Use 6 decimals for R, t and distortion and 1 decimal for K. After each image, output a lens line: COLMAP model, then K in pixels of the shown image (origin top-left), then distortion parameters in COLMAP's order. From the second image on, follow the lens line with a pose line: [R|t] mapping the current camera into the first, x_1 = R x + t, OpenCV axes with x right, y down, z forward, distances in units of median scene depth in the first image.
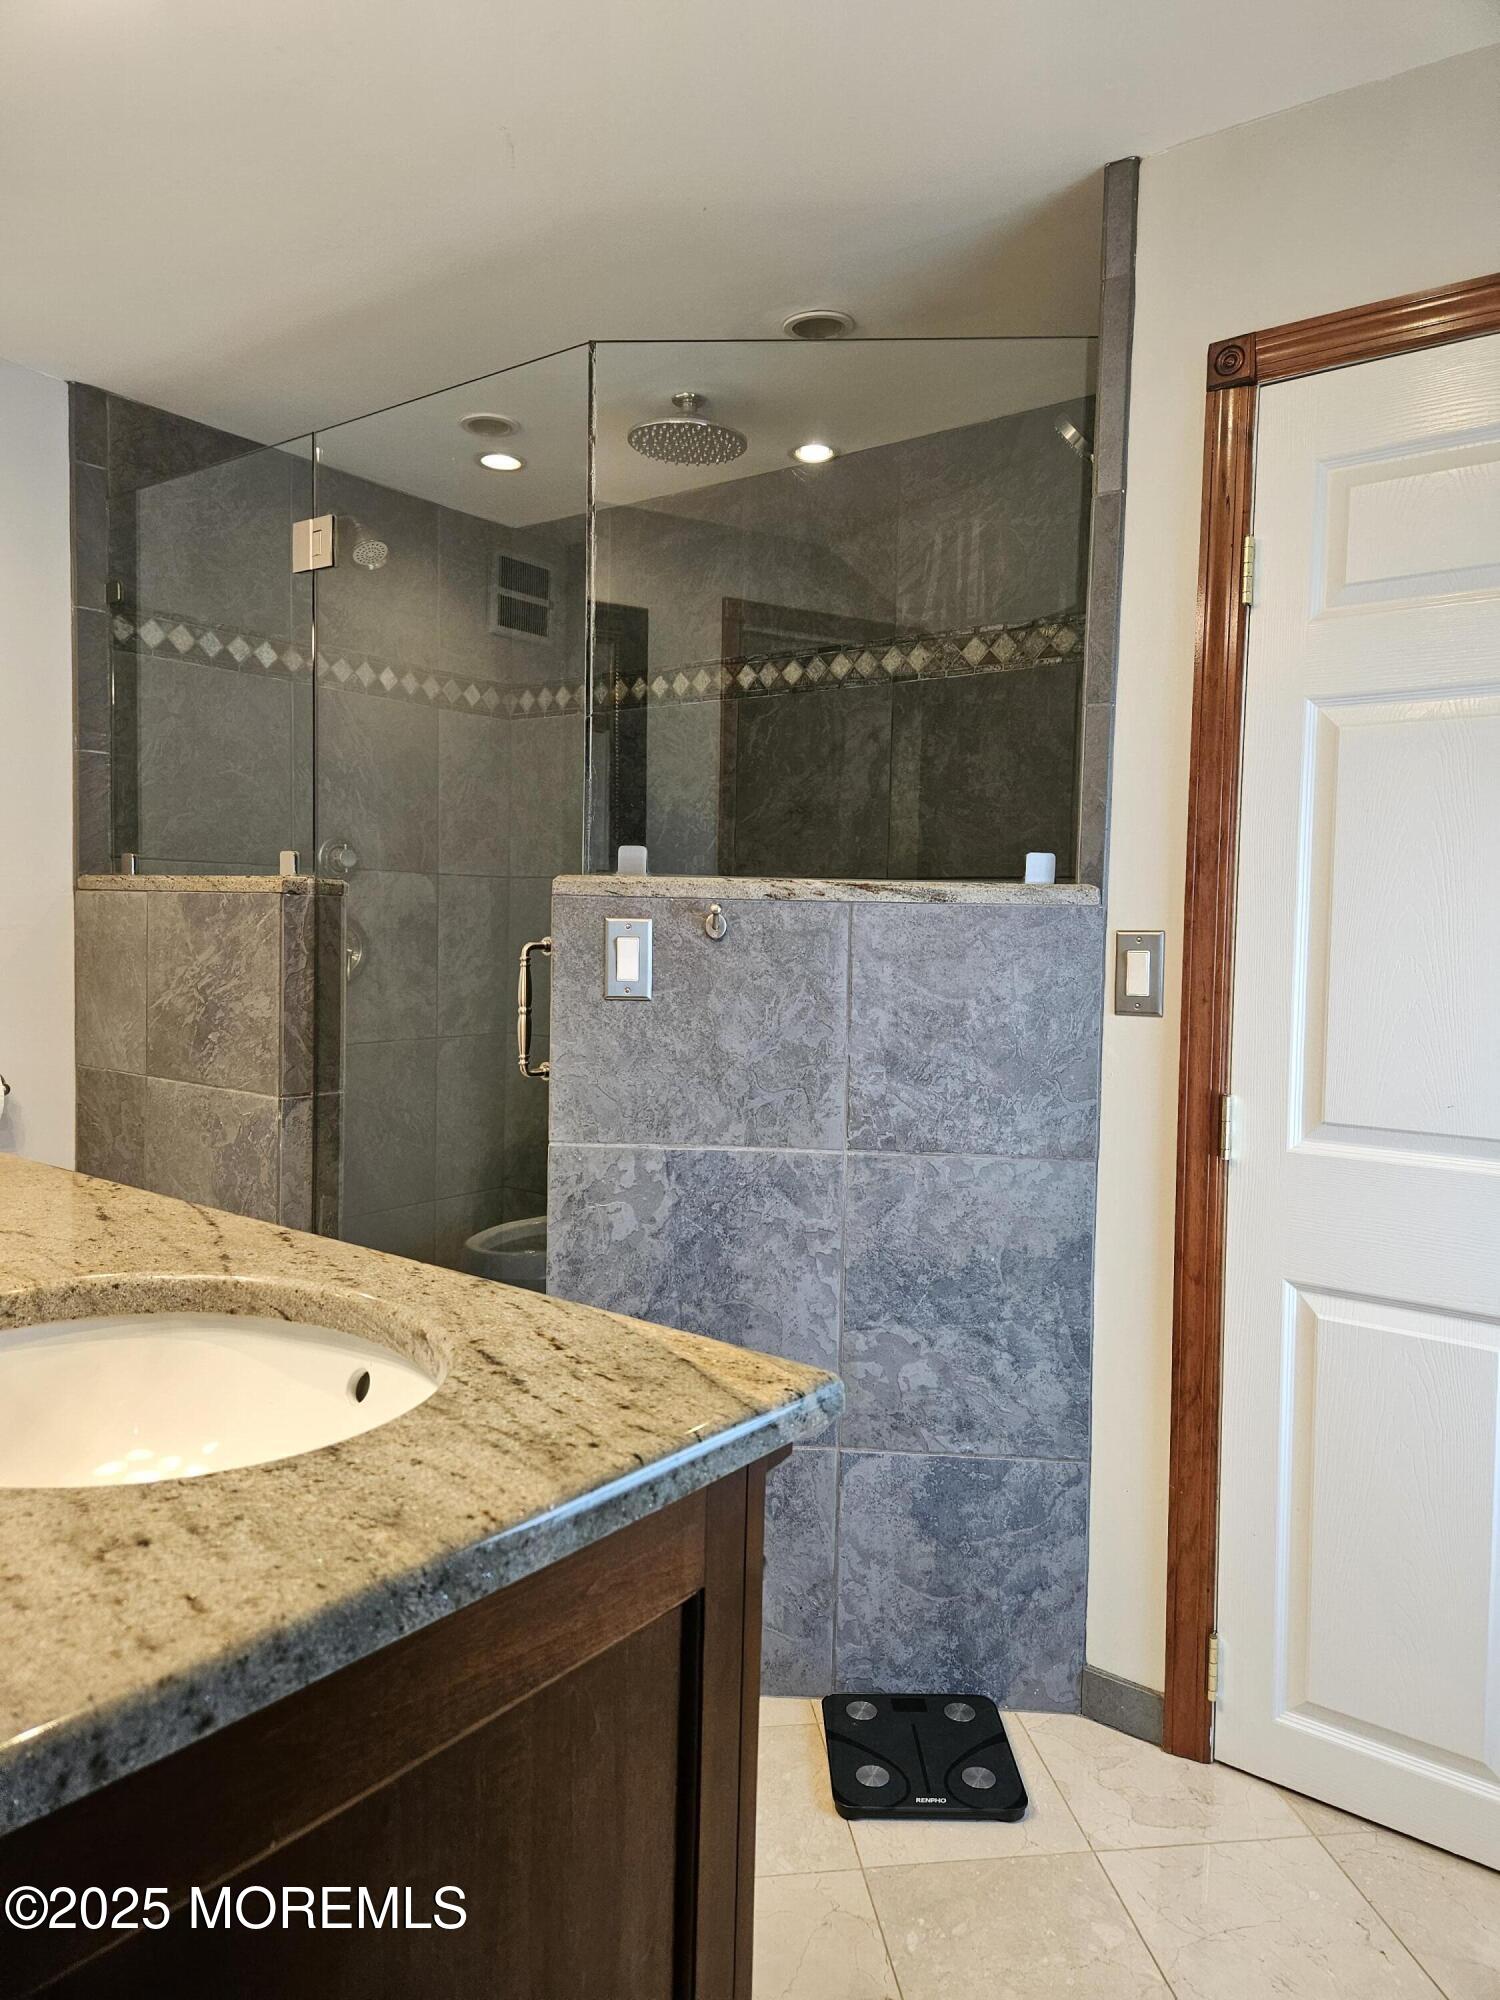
lens RADIAL K [[1339.7, 0, 738.7], [0, 1339.7, 1000.3], [0, 0, 1]] dist [0.071155, -0.064251]
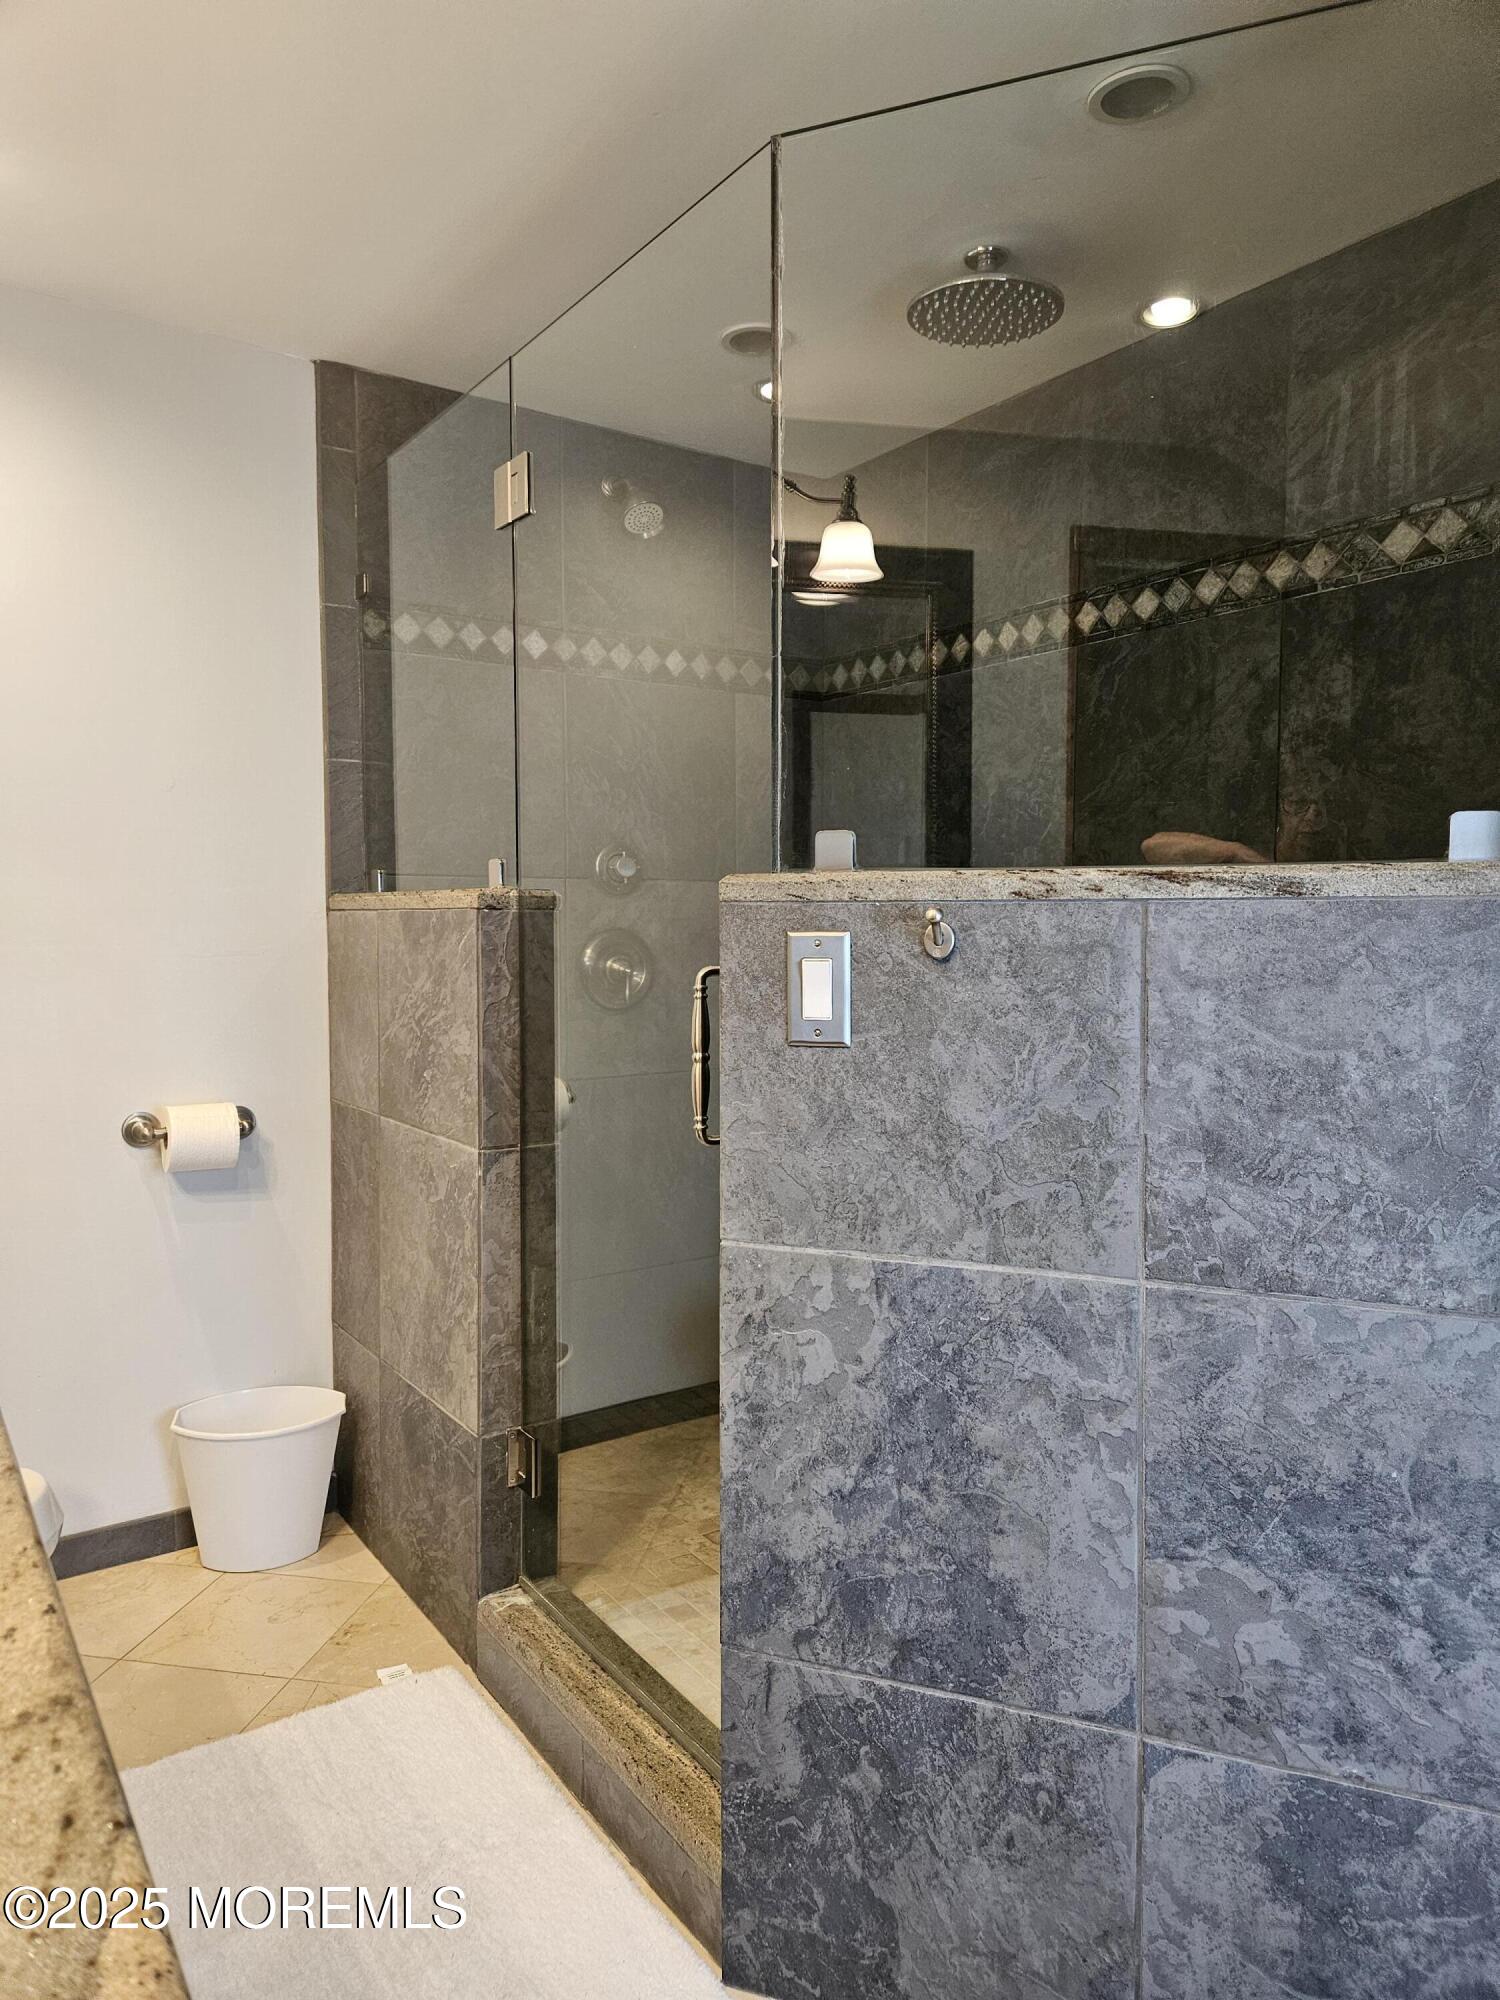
lens RADIAL K [[1339.7, 0, 746.0], [0, 1339.7, 991.9], [0, 0, 1]] dist [0.071155, -0.064251]
pose [[0.949820, -0.005416, -0.312749, 0.081326], [0.001889, 0.999931, -0.011579, -0.016706], [0.312790, 0.010408, 0.949765, 0.248046]]
